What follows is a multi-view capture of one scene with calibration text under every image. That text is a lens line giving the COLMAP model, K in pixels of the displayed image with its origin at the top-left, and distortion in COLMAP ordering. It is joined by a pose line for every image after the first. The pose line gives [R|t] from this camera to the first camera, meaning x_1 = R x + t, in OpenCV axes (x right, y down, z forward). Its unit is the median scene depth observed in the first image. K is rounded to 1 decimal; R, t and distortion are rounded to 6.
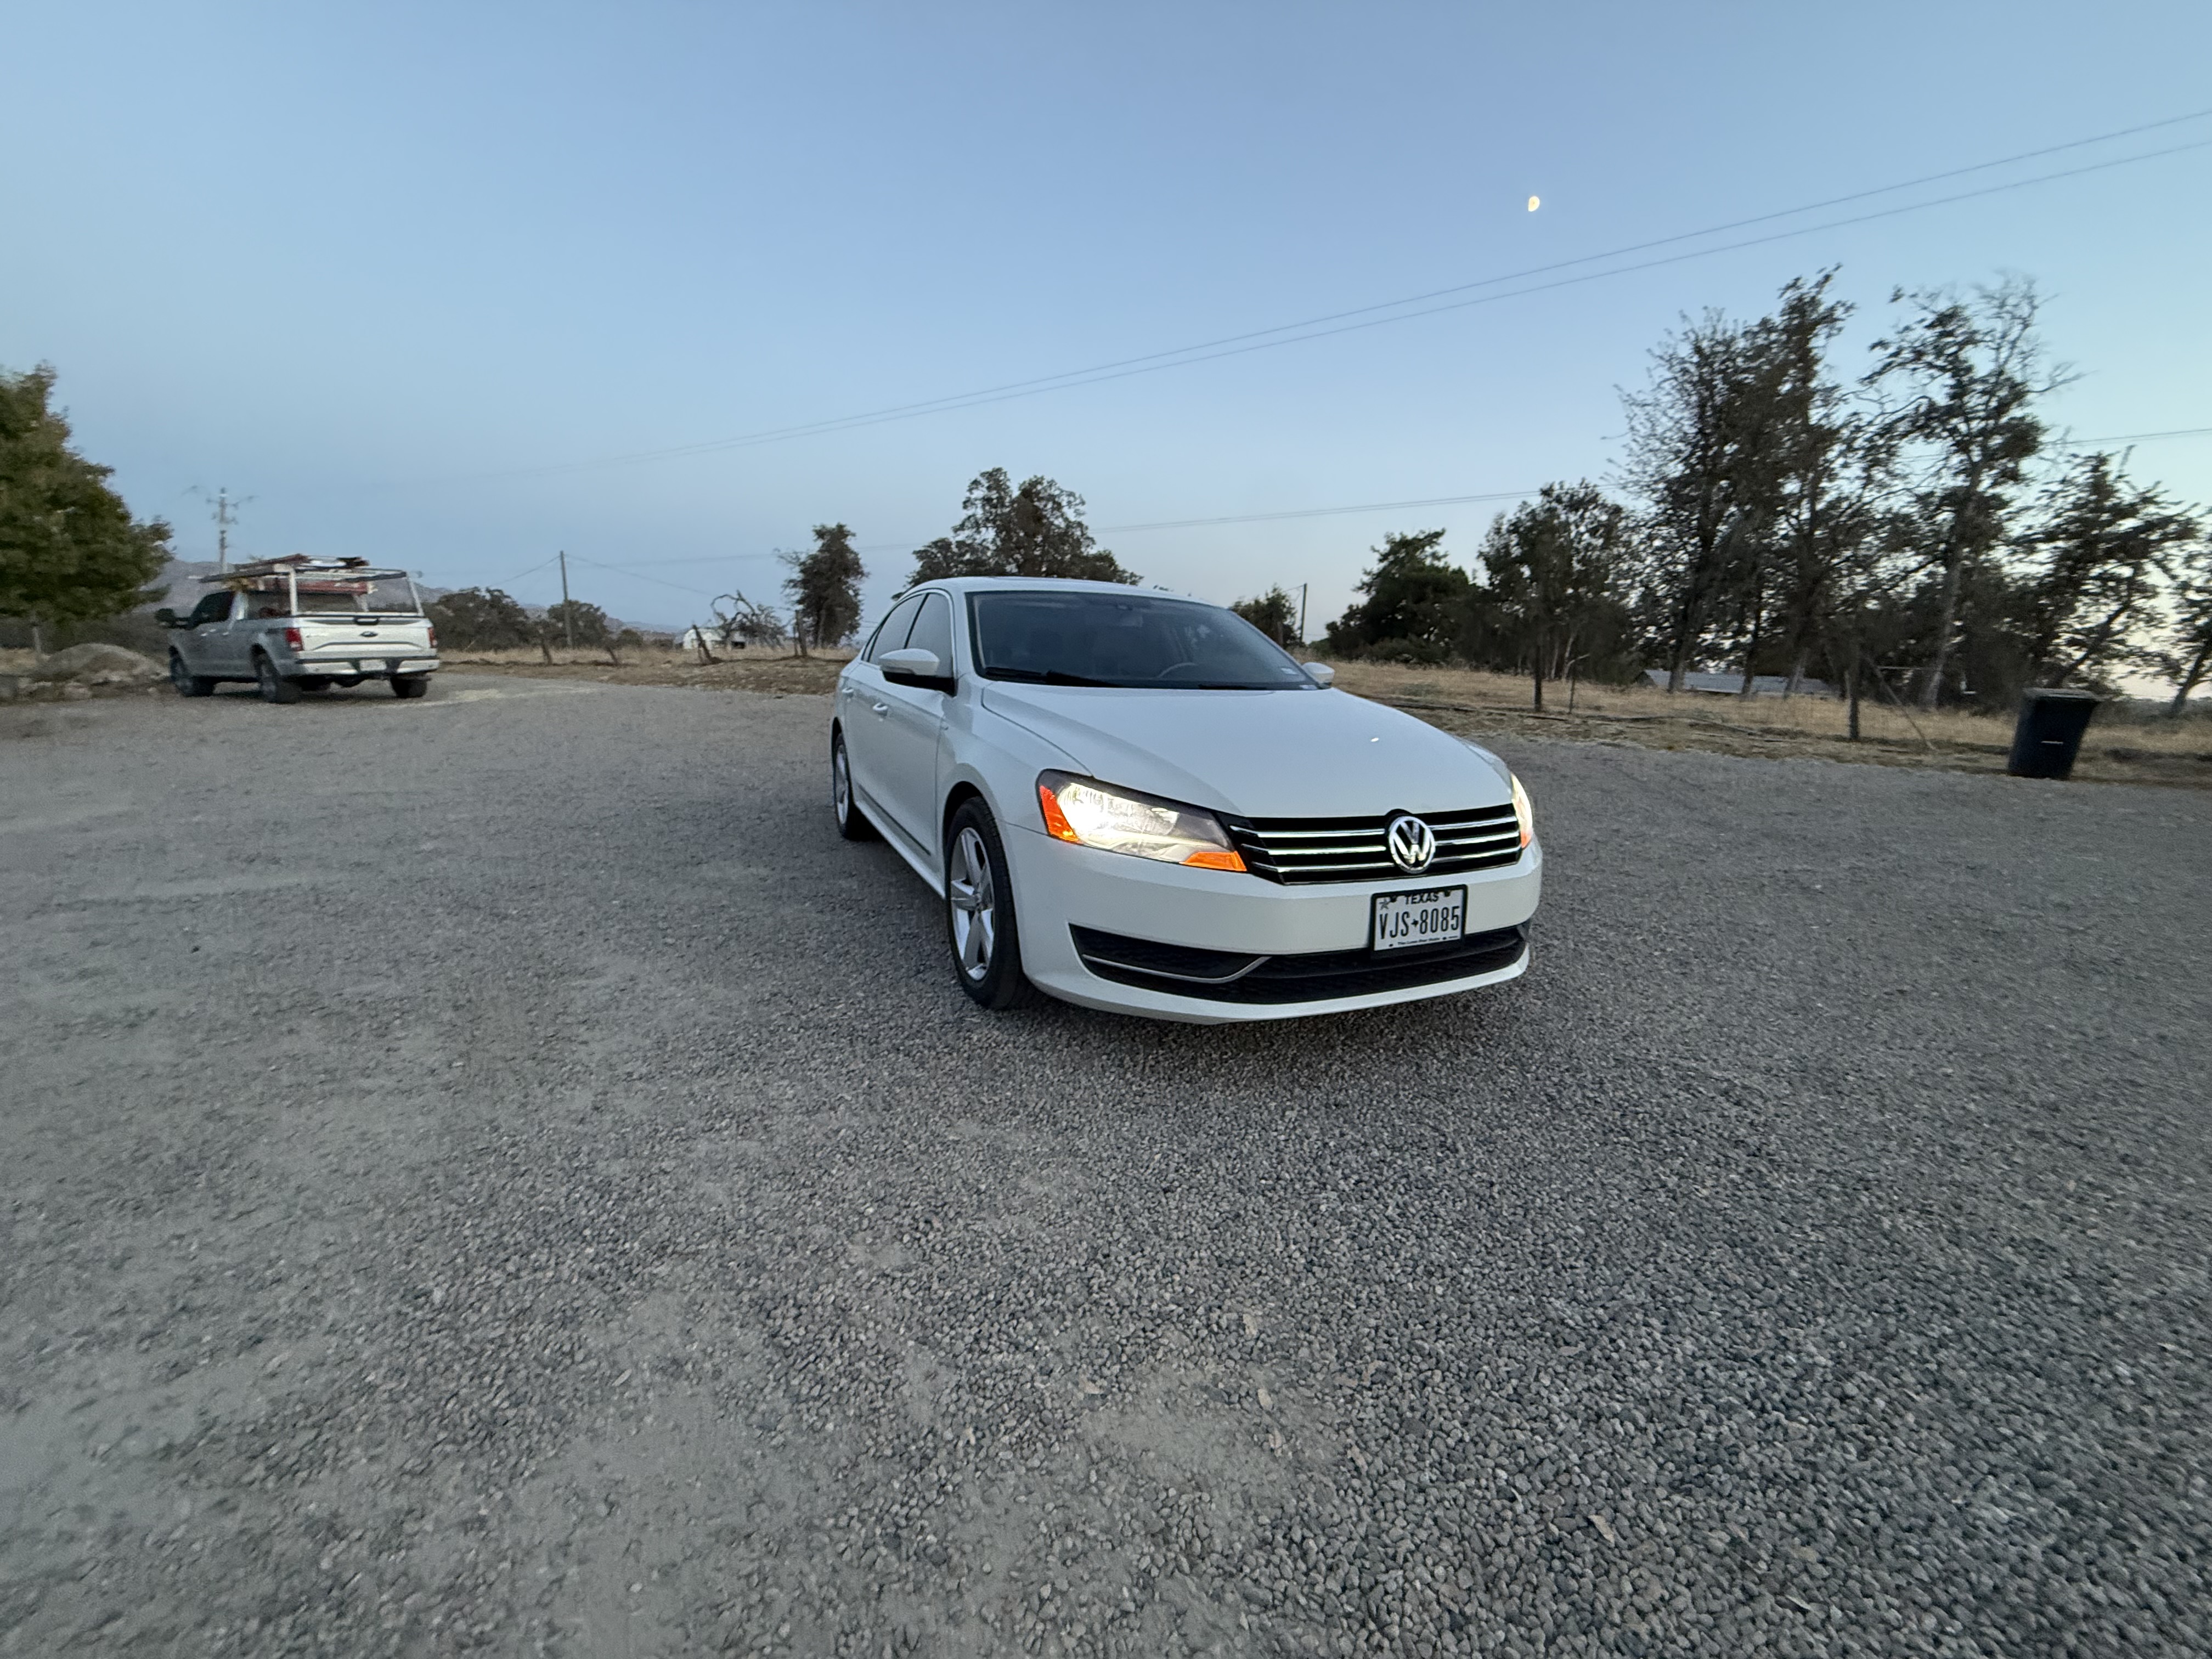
lens RADIAL K [[903.3, 0, 1097.6], [0, 903.3, 811.5], [0, 0, 1]] dist [-0.000438, 0.000054]
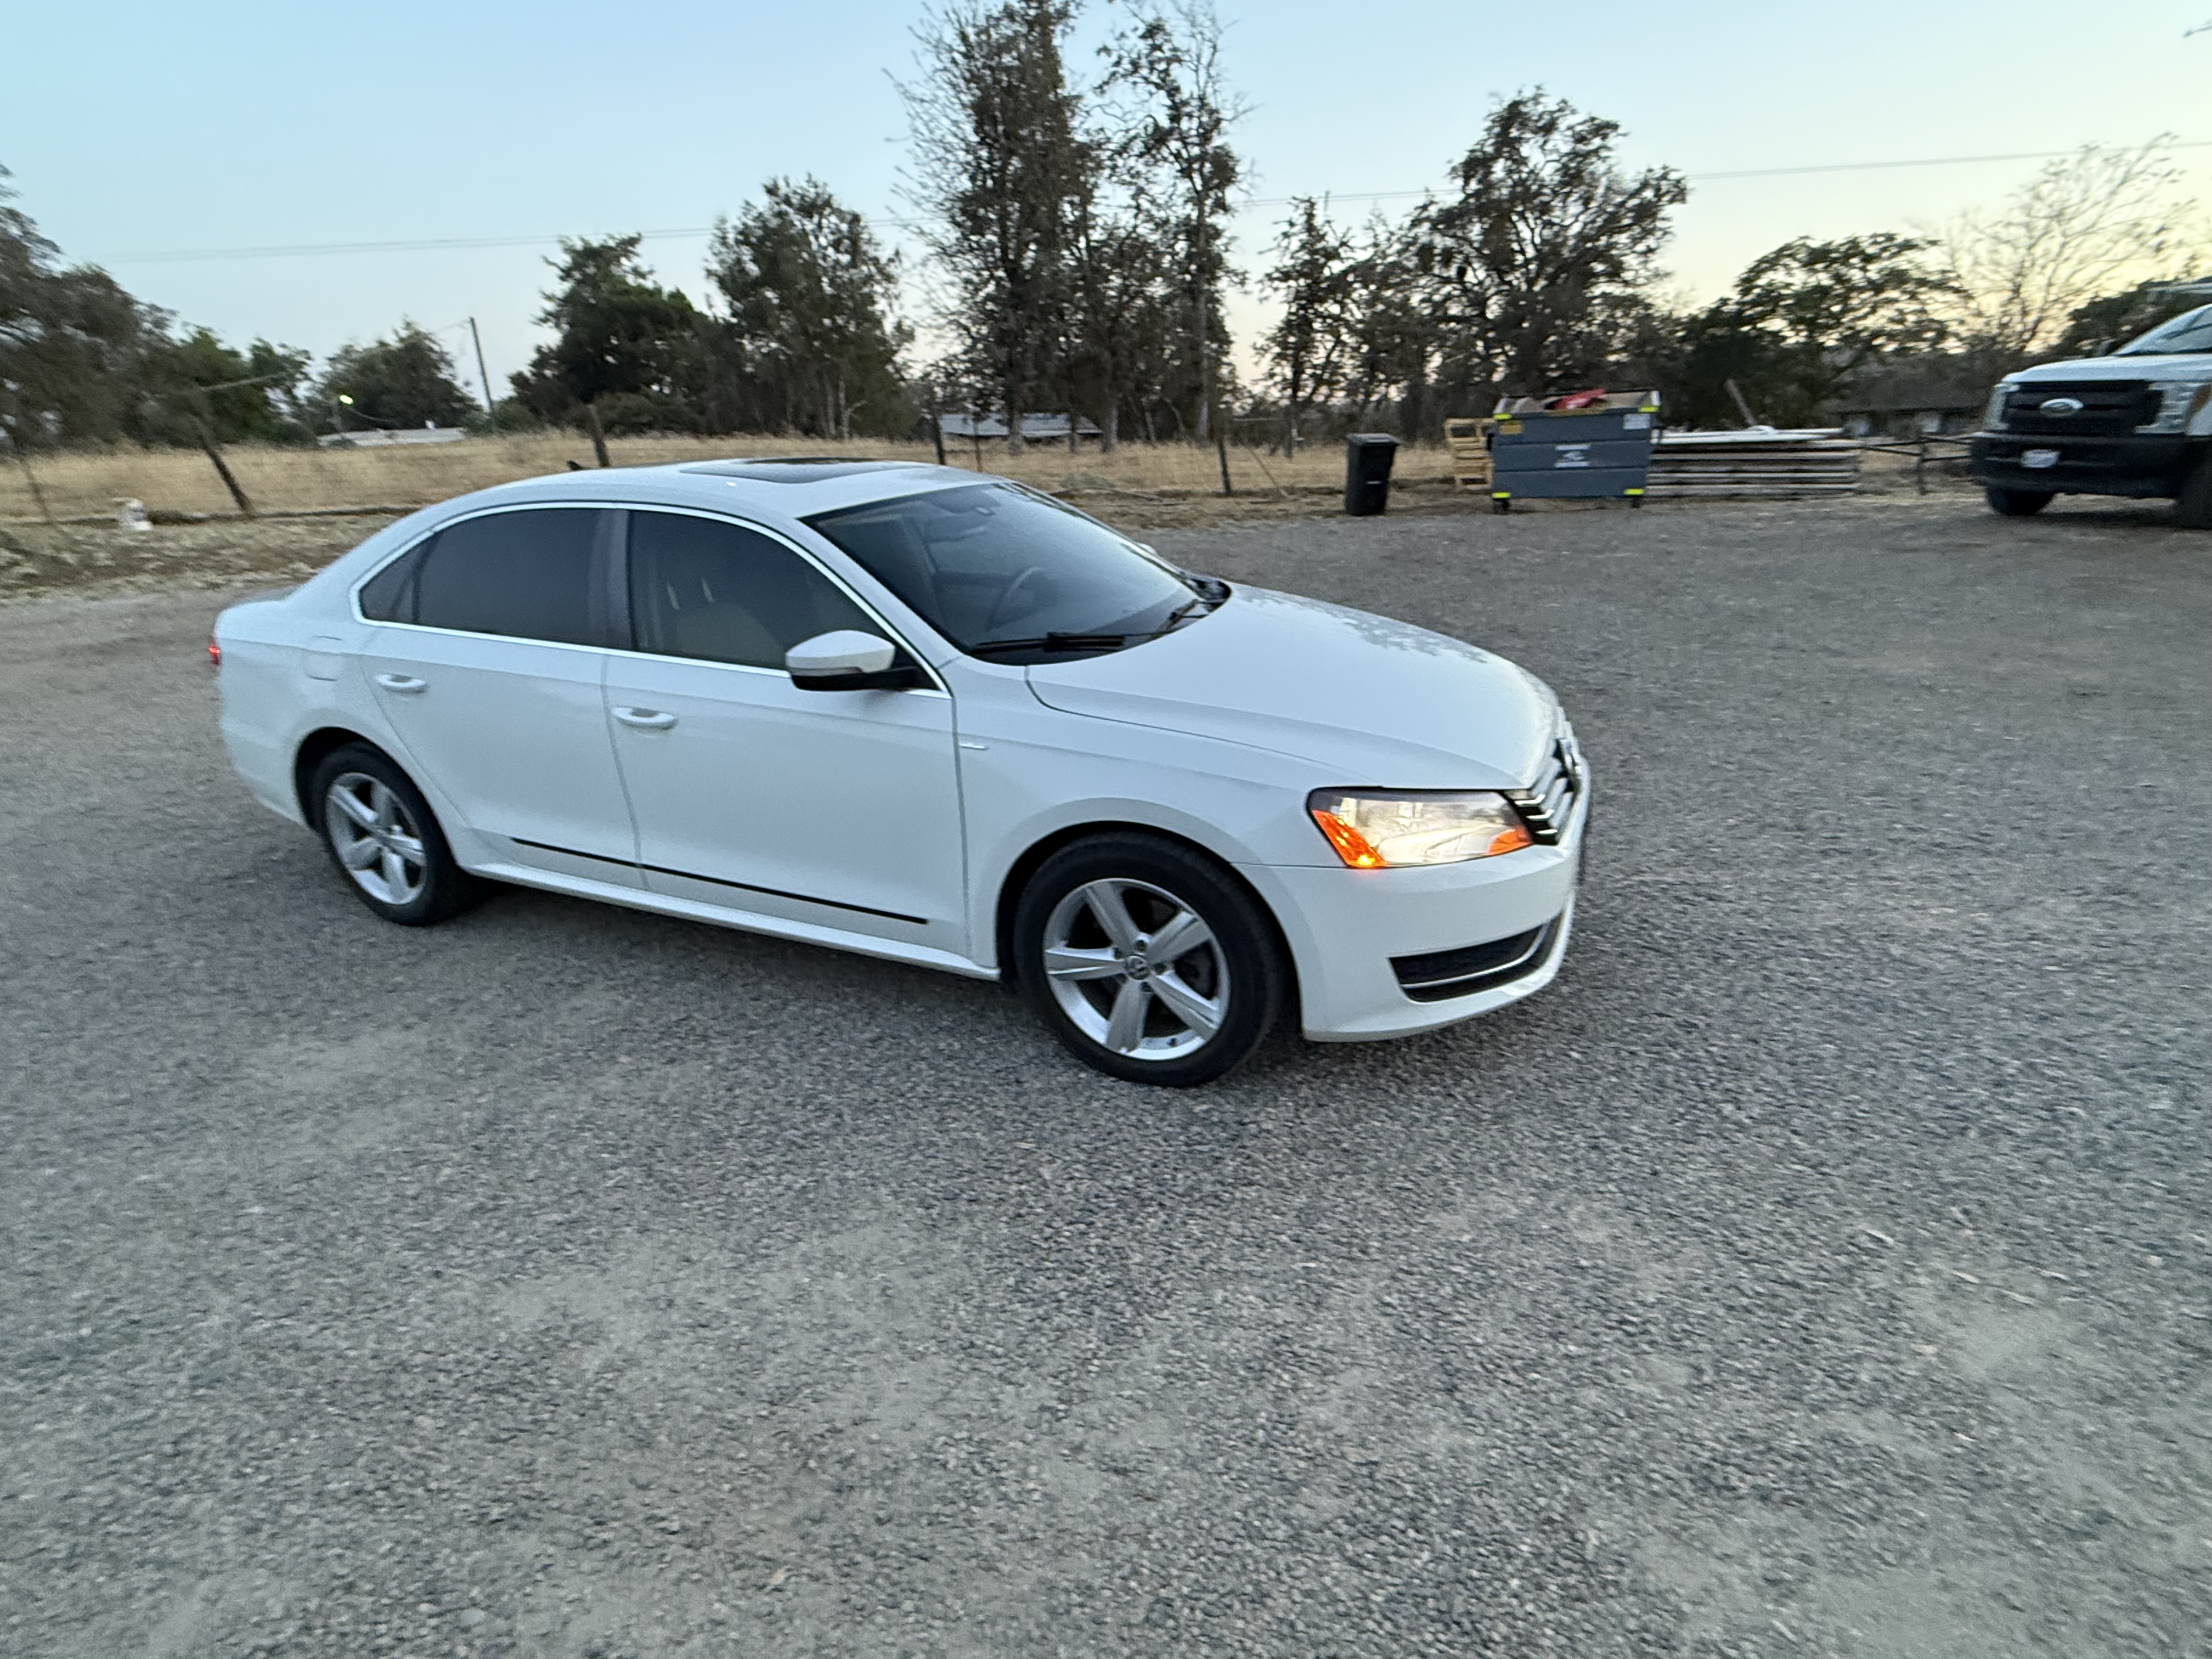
lens RADIAL K [[1153.7, 0, 1072.3], [0, 1153.7, 804.3], [0, 0, 1]] dist [-0.001145, 0.000480]
pose [[0.744555, -0.279343, 0.606305, -0.877827], [0.173053, 0.957957, 0.228847, -0.320111], [-0.644741, -0.065466, 0.761593, 0.363216]]
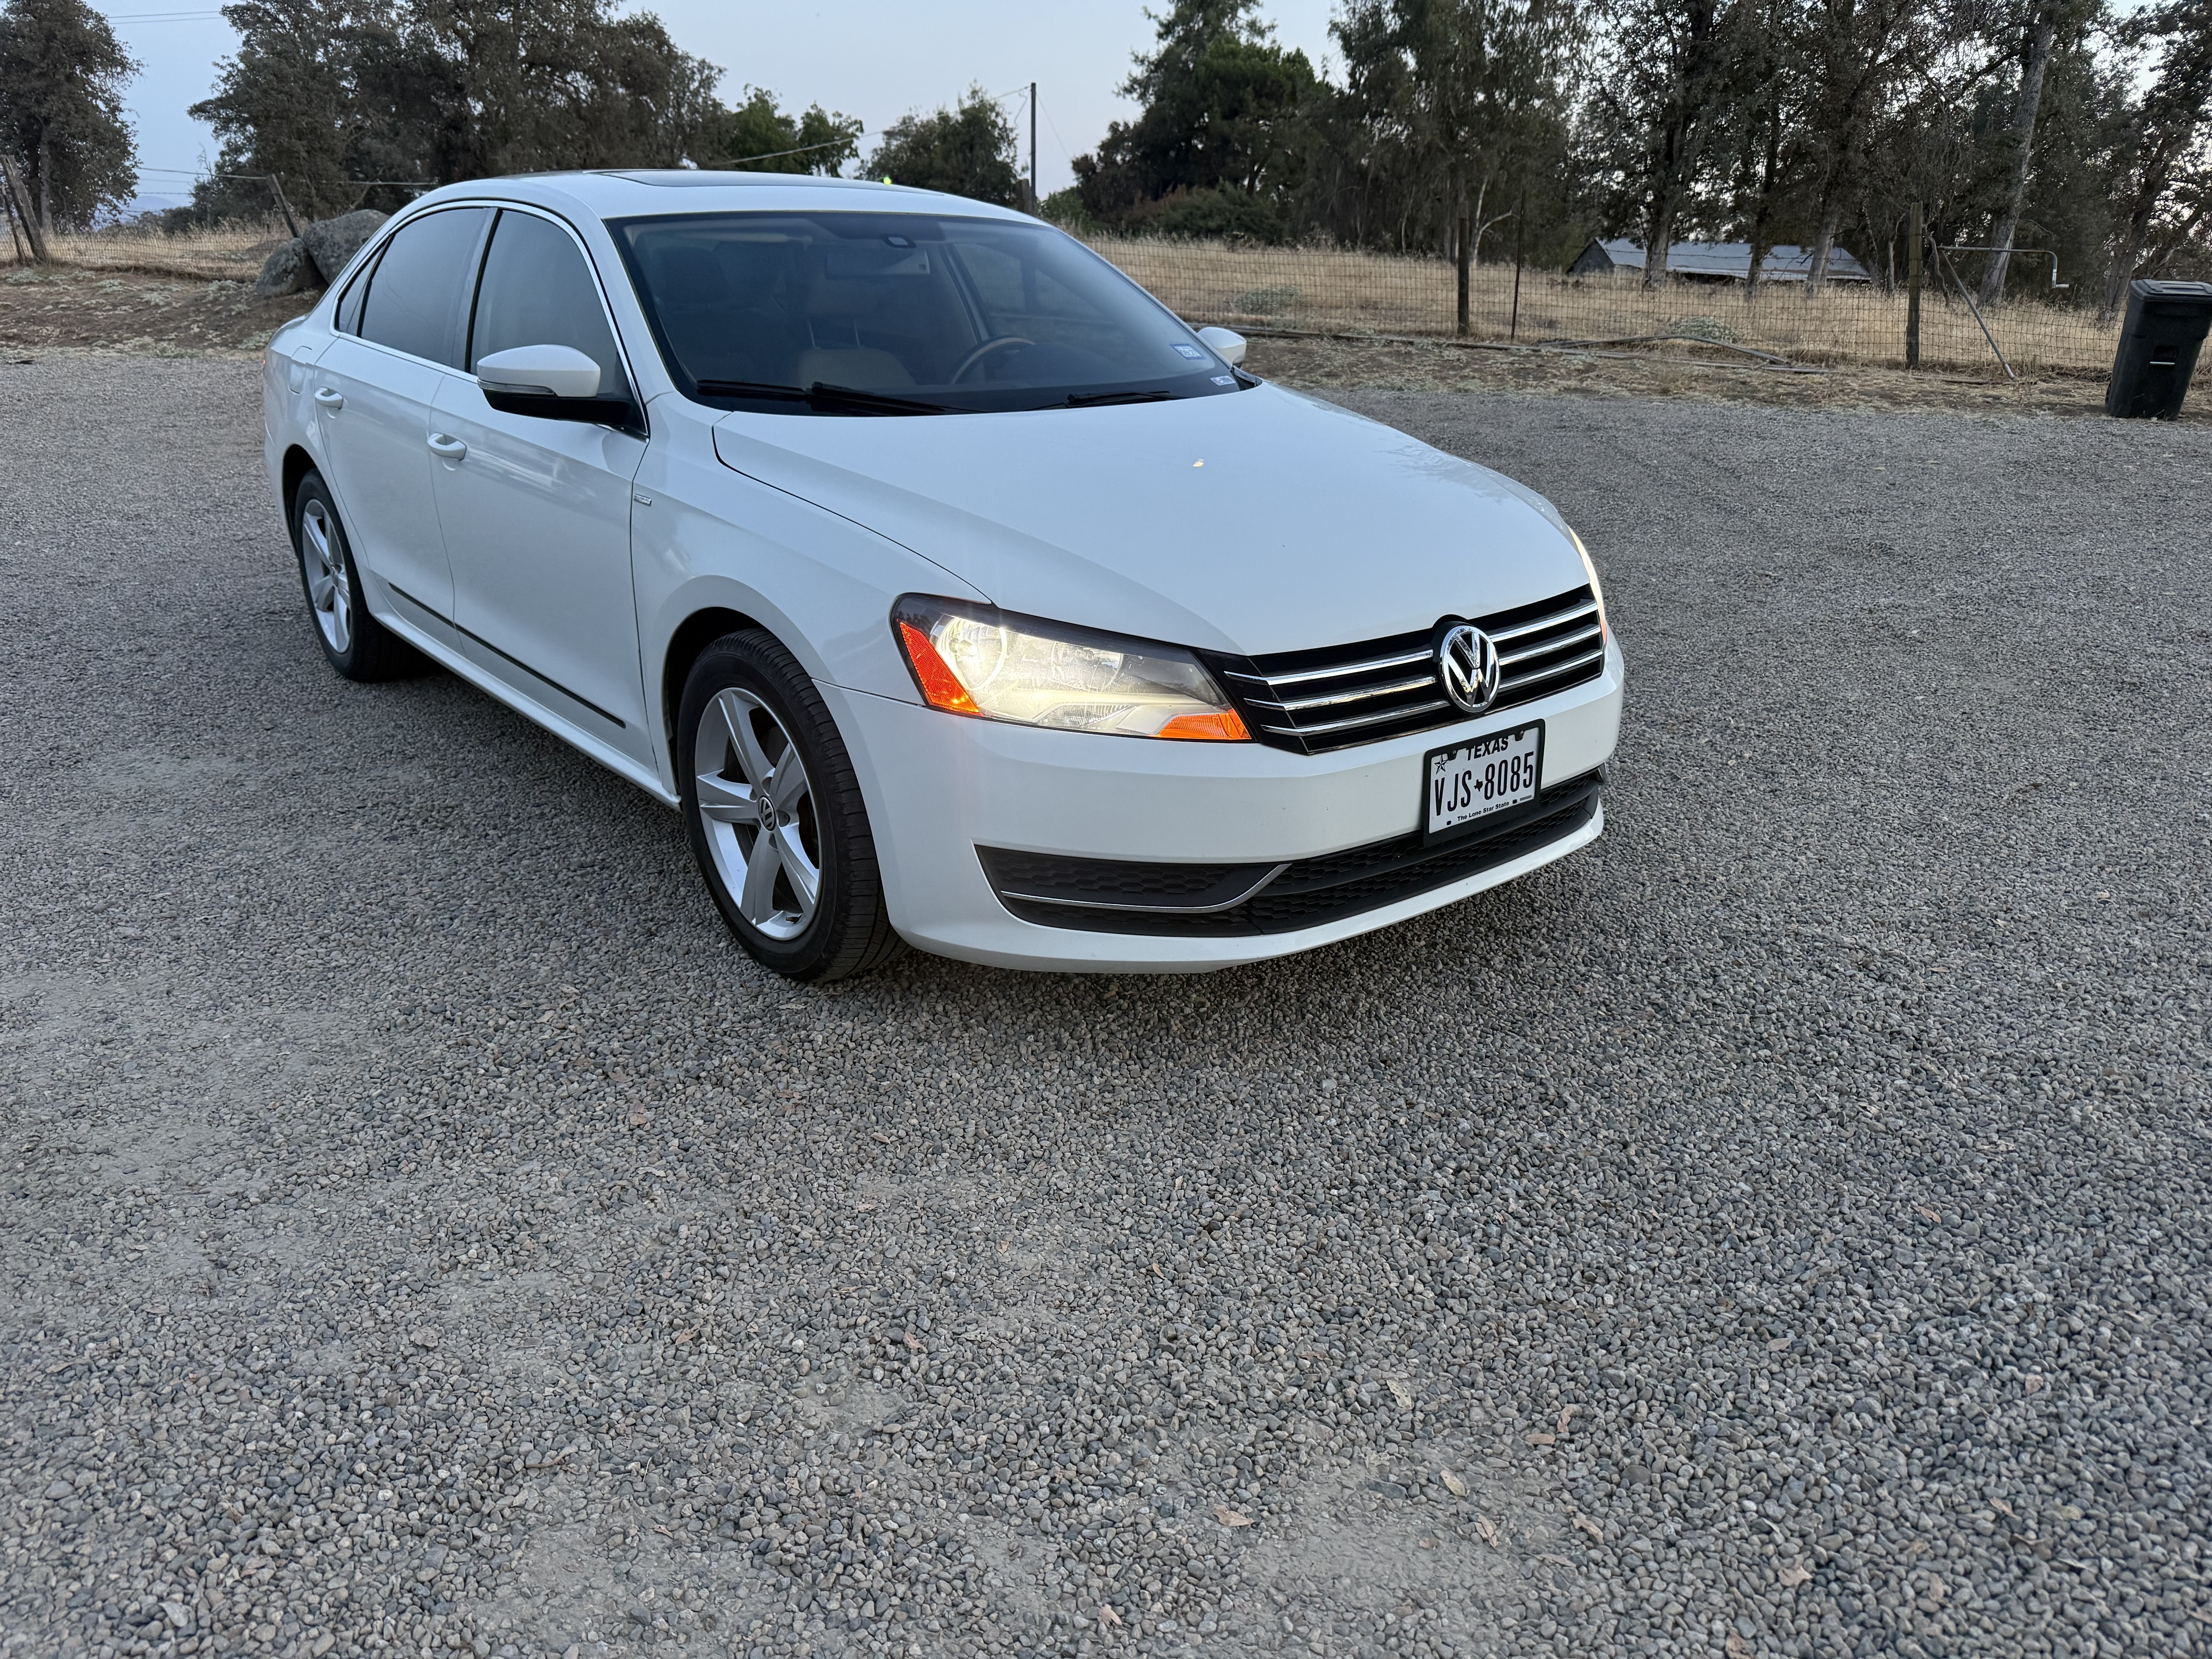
lens RADIAL K [[1608.5, 0, 1106.0], [0, 1608.5, 829.5], [0, 0, 1]] dist [0.017892, -0.020928]
pose [[0.962843, -0.113841, 0.244894, -0.211639], [0.064521, 0.977519, 0.200734, -0.102405], [-0.262240, -0.177474, 0.948542, -0.065516]]
